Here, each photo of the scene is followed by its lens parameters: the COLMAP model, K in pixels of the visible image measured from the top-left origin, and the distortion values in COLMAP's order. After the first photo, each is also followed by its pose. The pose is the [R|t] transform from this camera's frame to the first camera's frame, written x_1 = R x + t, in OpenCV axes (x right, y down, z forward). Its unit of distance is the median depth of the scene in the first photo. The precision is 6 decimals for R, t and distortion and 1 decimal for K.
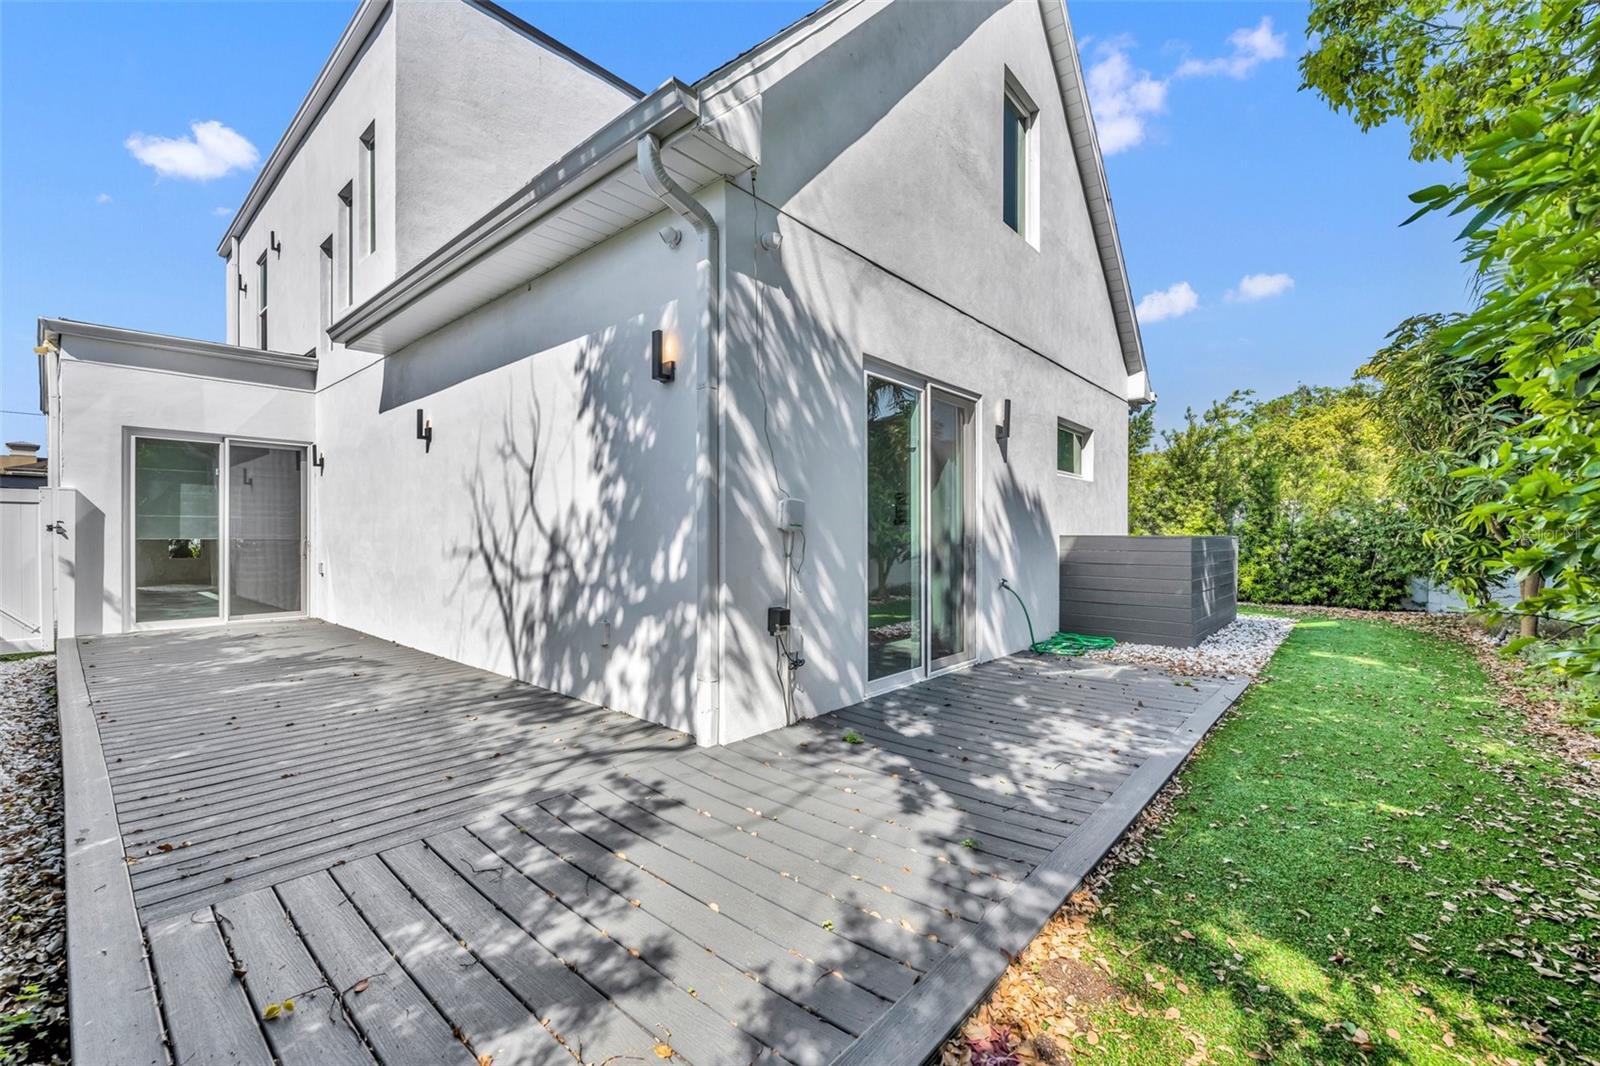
lens RADIAL K [[639.4, 0, 794.7], [0, 639.4, 536.1], [0, 0, 1]] dist [0.000829, -0.000141]
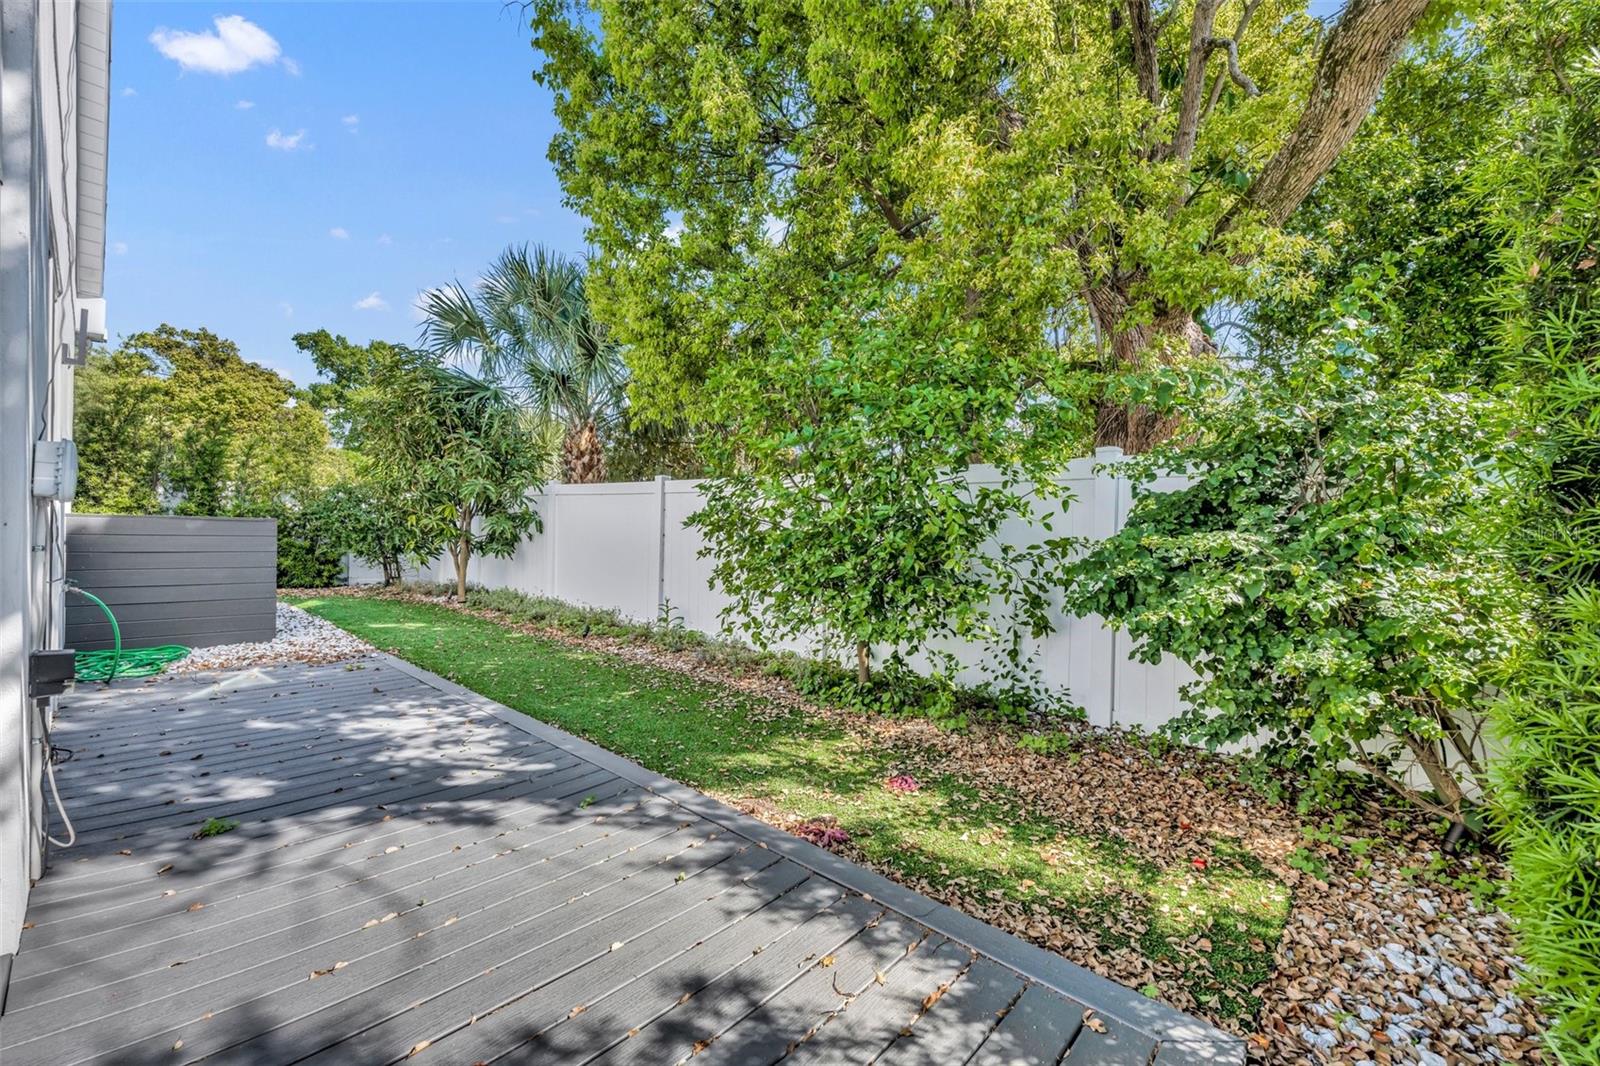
lens RADIAL K [[639.4, 0, 794.7], [0, 639.4, 536.1], [0, 0, 1]] dist [0.000829, -0.000141]
pose [[0.042452, -0.004954, 0.999086, -0.571424], [-0.021589, 0.999750, 0.005875, 0.006192], [-0.998865, -0.021819, 0.042335, 0.432174]]
